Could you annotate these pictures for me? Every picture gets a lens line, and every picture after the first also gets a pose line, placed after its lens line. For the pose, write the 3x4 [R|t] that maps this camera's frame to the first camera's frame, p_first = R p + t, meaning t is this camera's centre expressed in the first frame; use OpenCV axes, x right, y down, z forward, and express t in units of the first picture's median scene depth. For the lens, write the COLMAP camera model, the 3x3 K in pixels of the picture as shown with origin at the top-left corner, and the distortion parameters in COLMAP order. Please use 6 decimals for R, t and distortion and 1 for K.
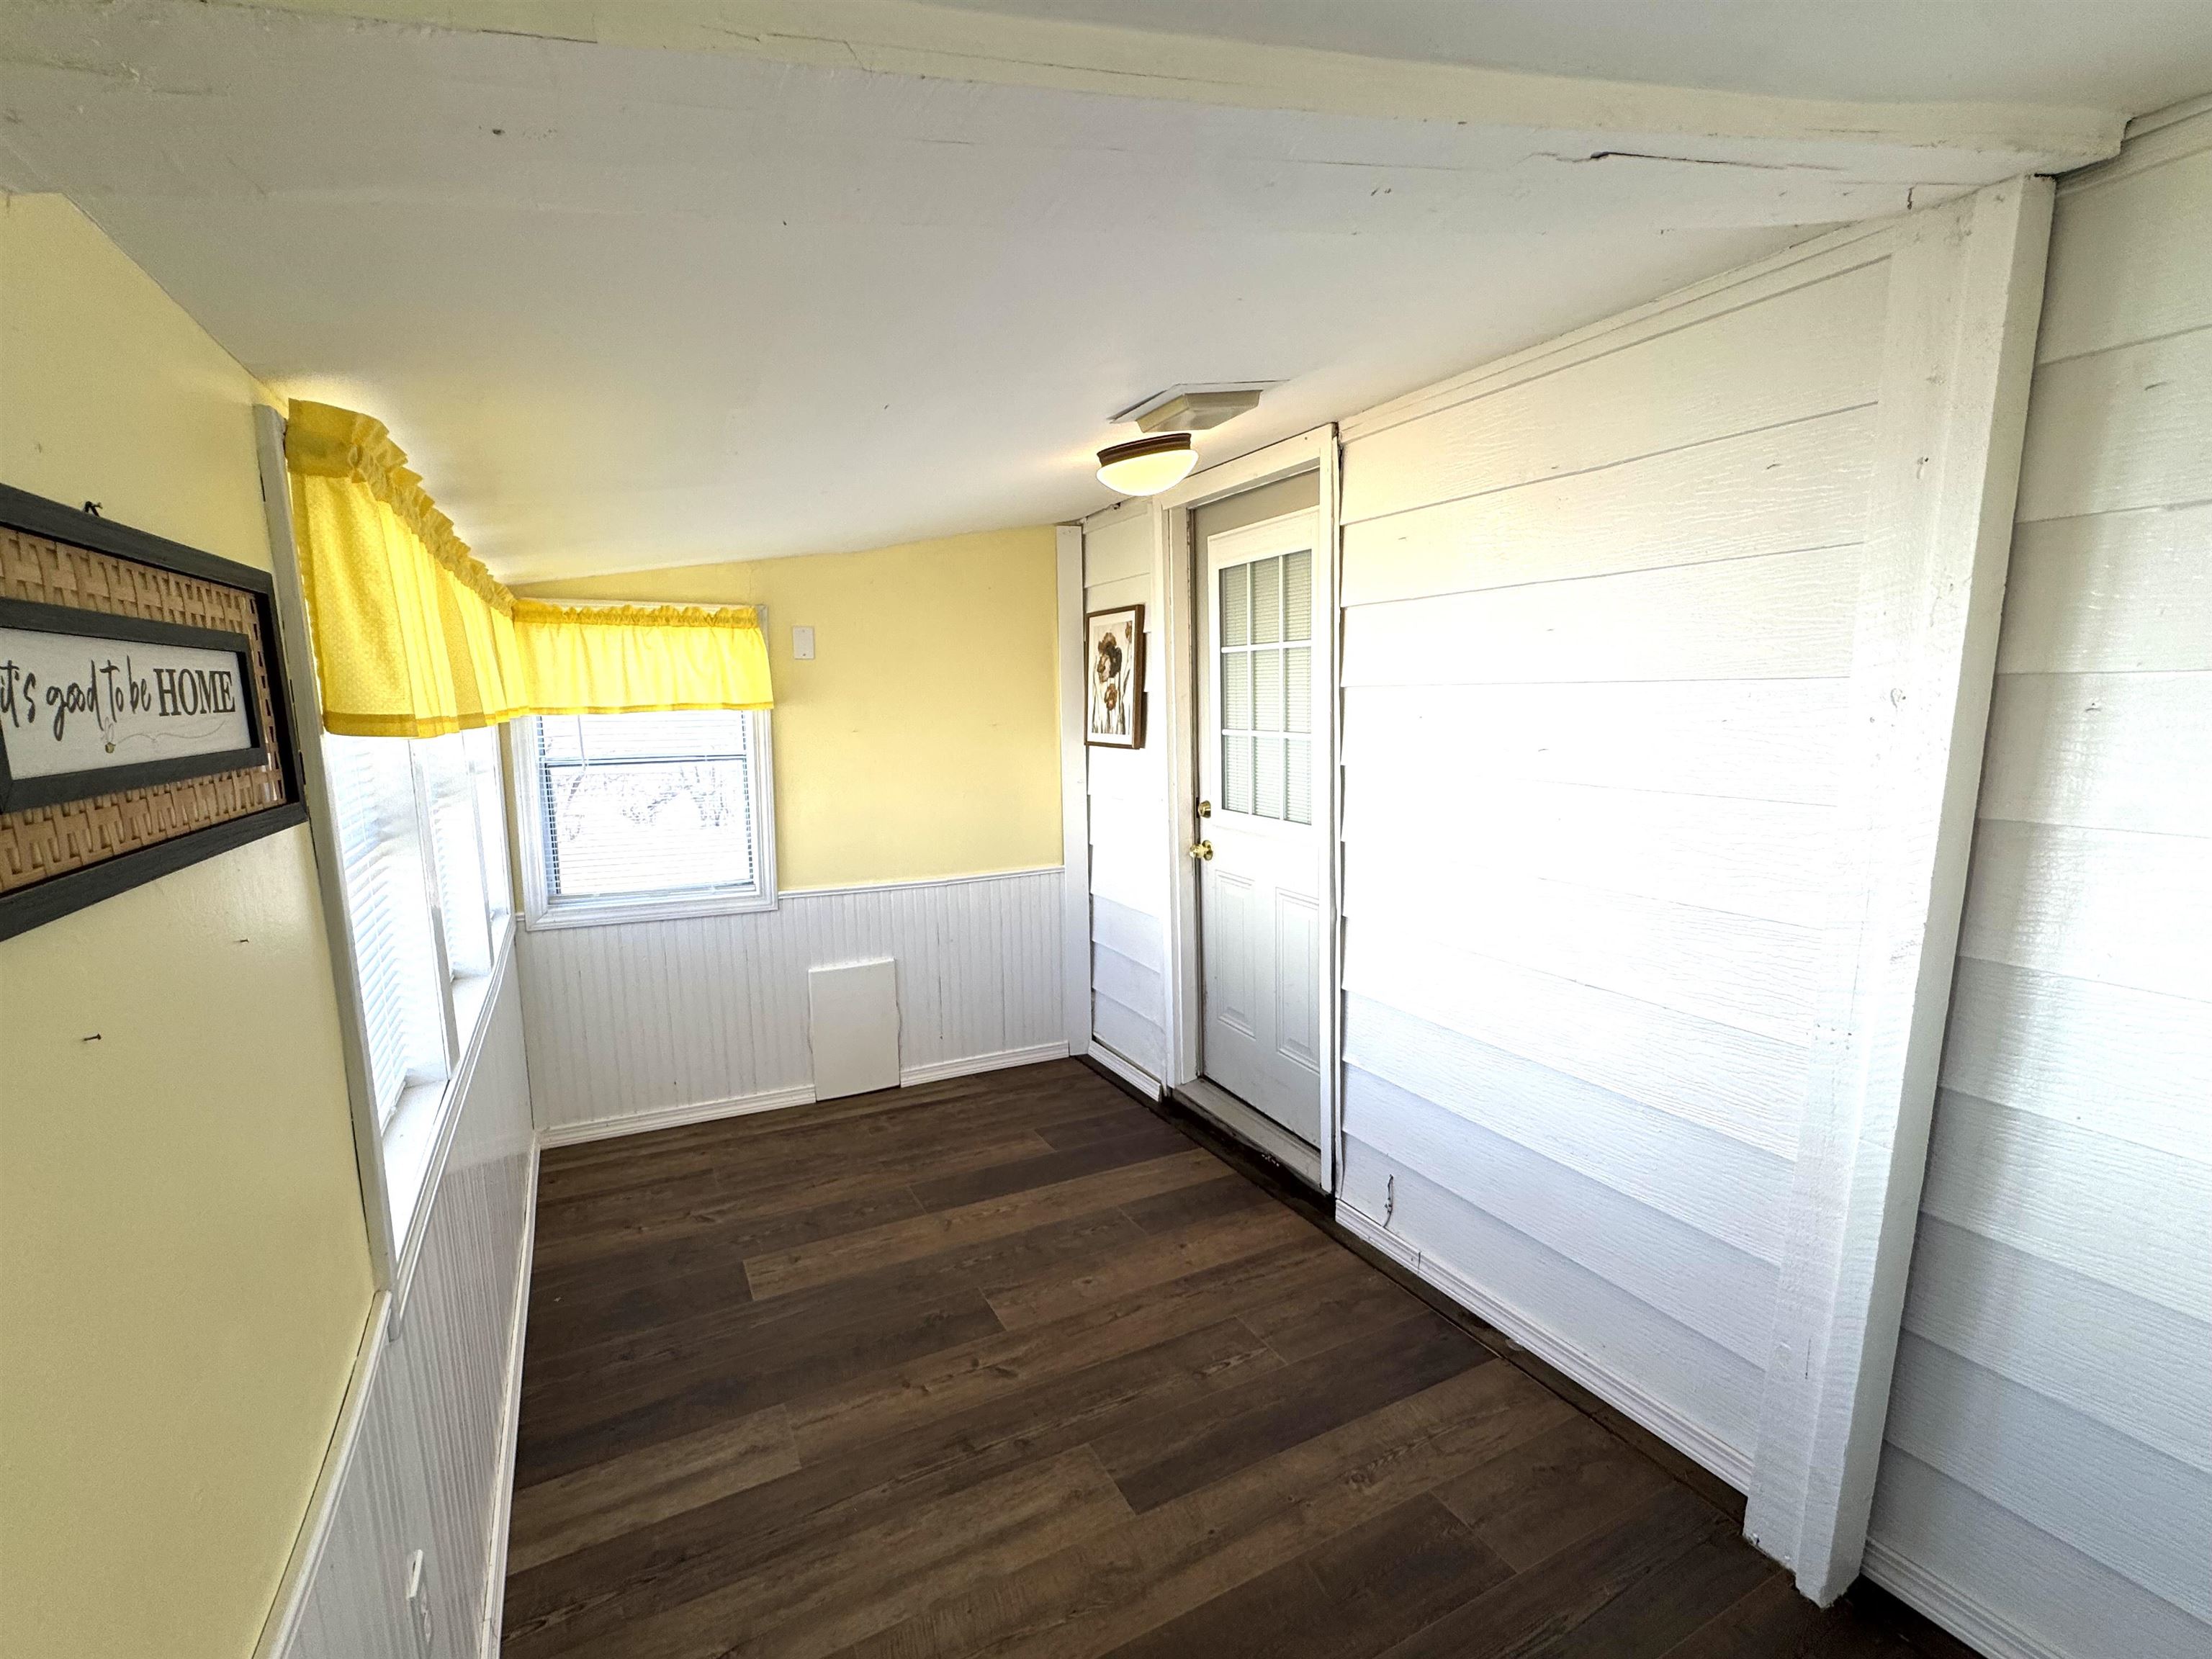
lens RADIAL K [[988.3, 0, 1100.5], [0, 988.3, 835.7], [0, 0, 1]] dist [0.003852, 0.000554]
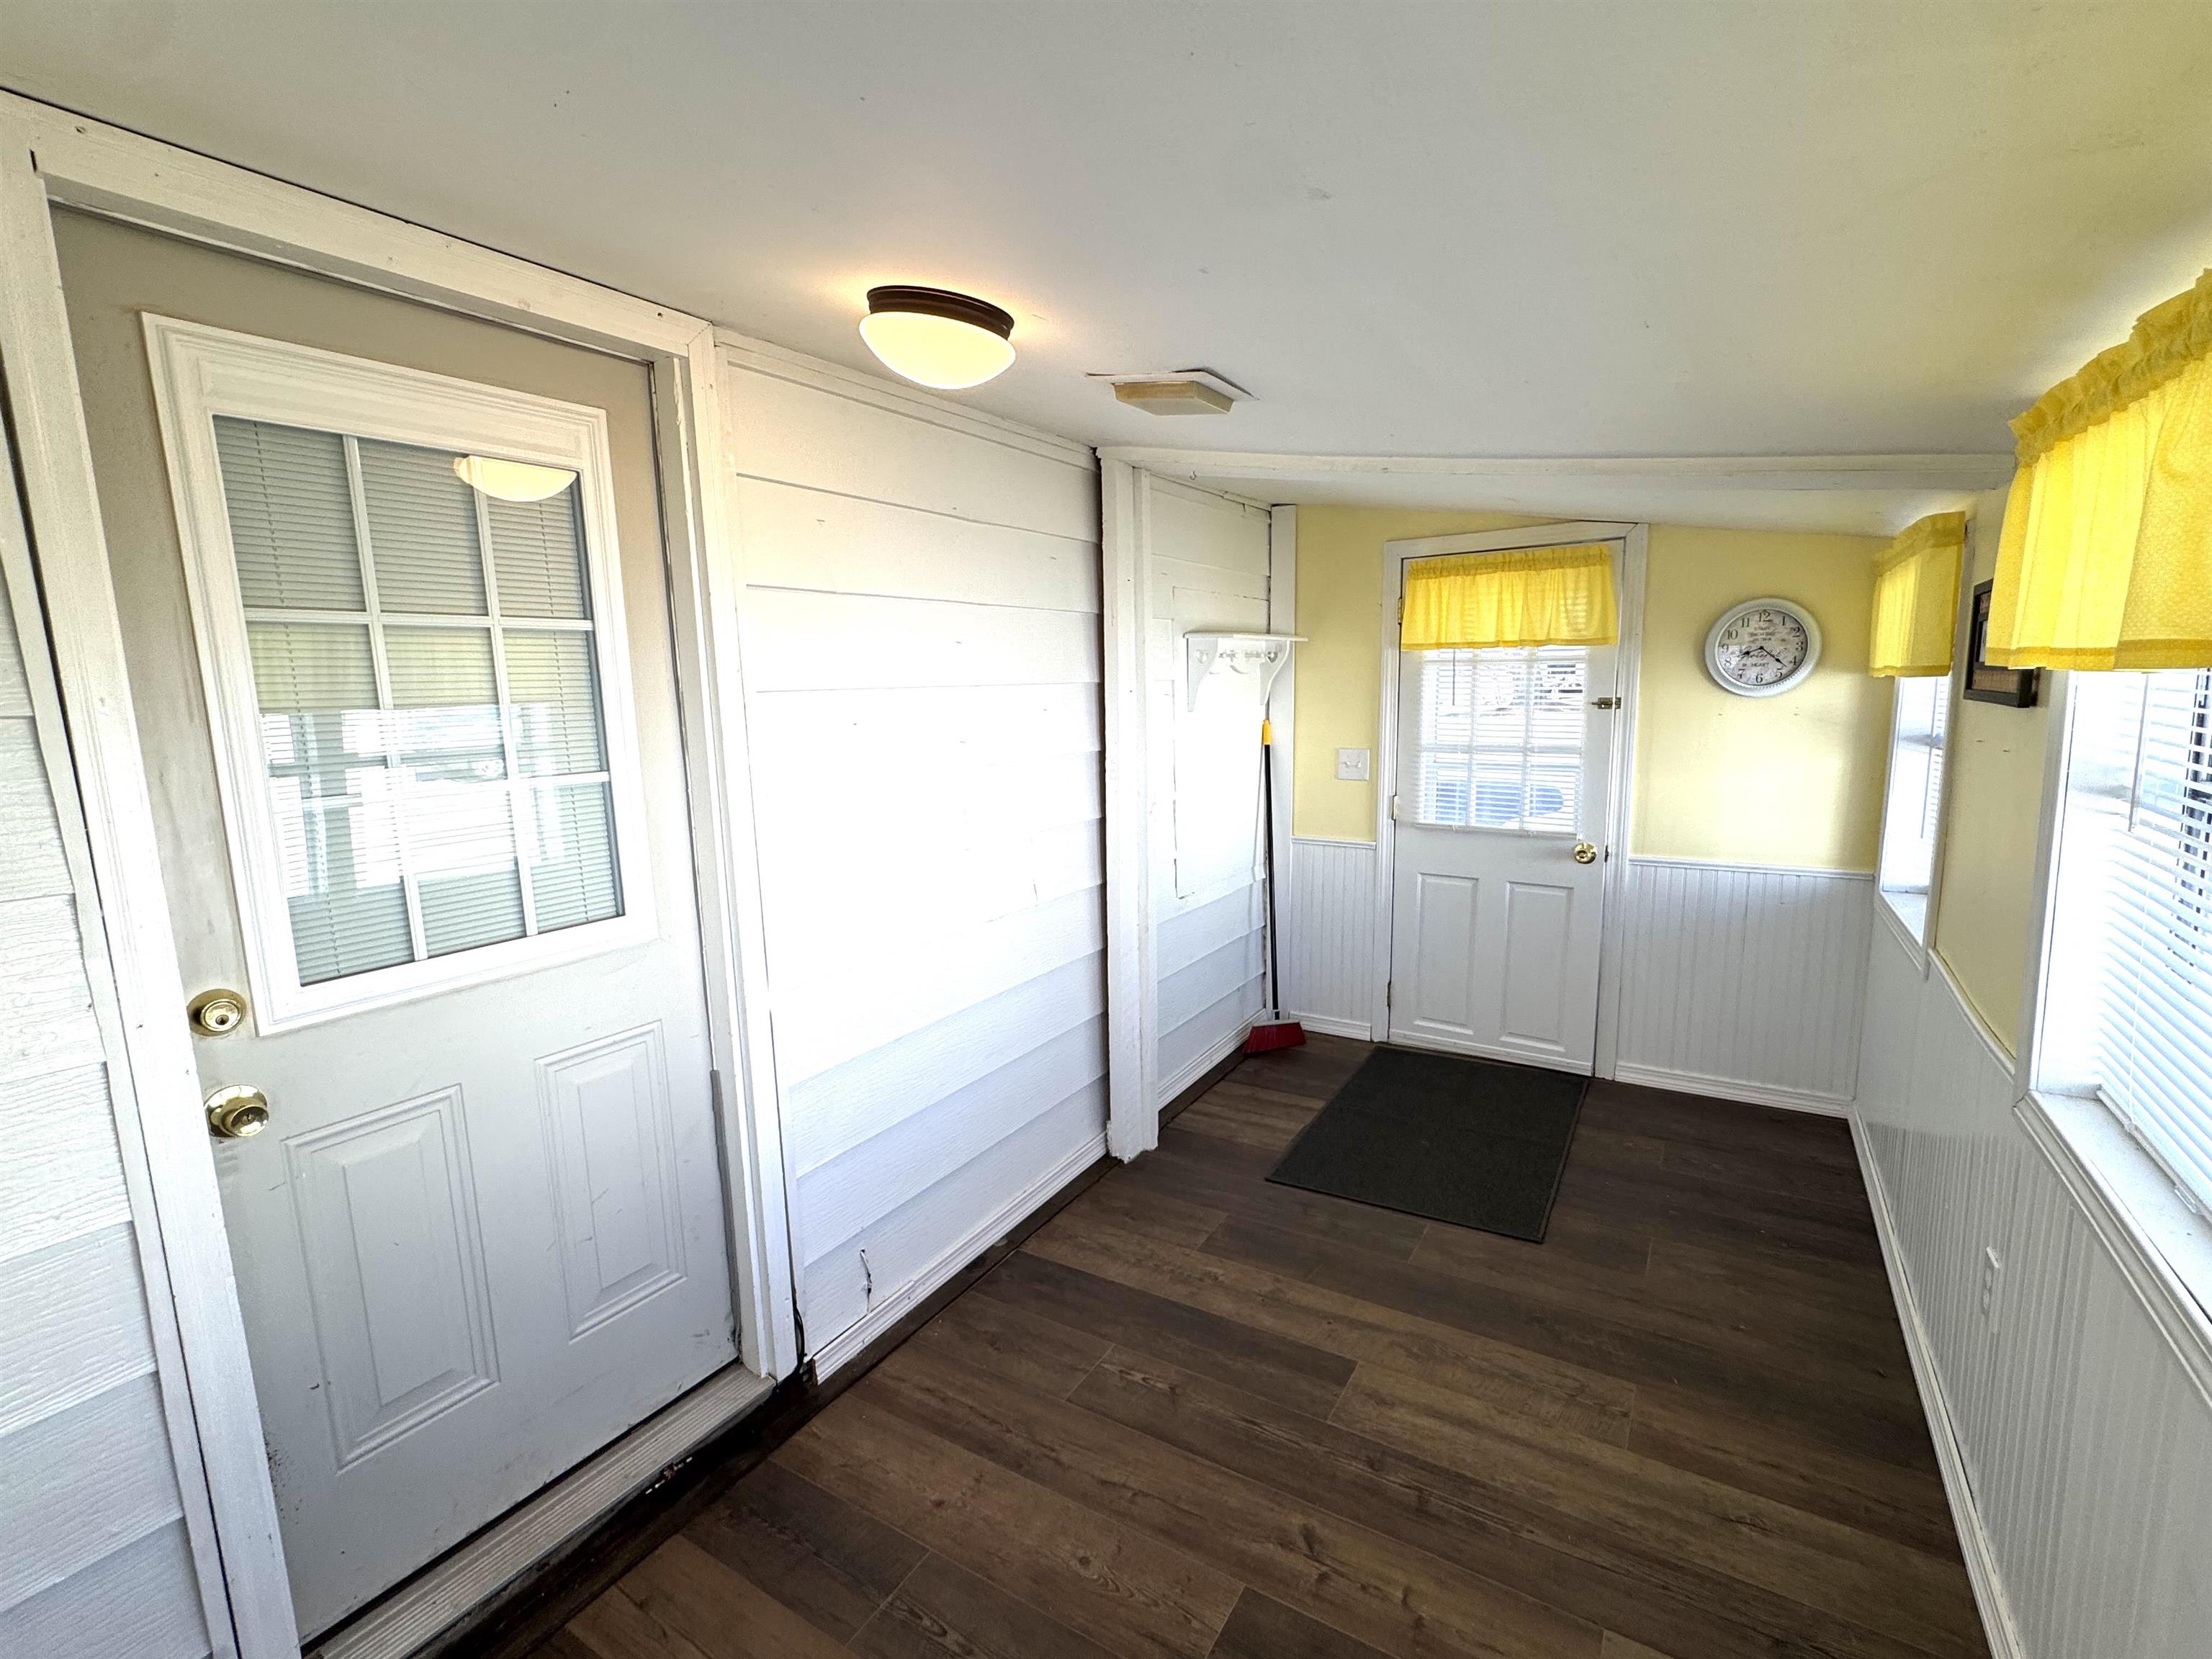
lens RADIAL K [[988.3, 0, 1101.7], [0, 988.3, 836.4], [0, 0, 1]] dist [0.003852, 0.000554]
pose [[-0.503915, -0.092883, 0.858745, -0.691593], [0.169288, 0.964299, 0.203639, -0.198730], [-0.847002, 0.247991, -0.470201, 1.489548]]
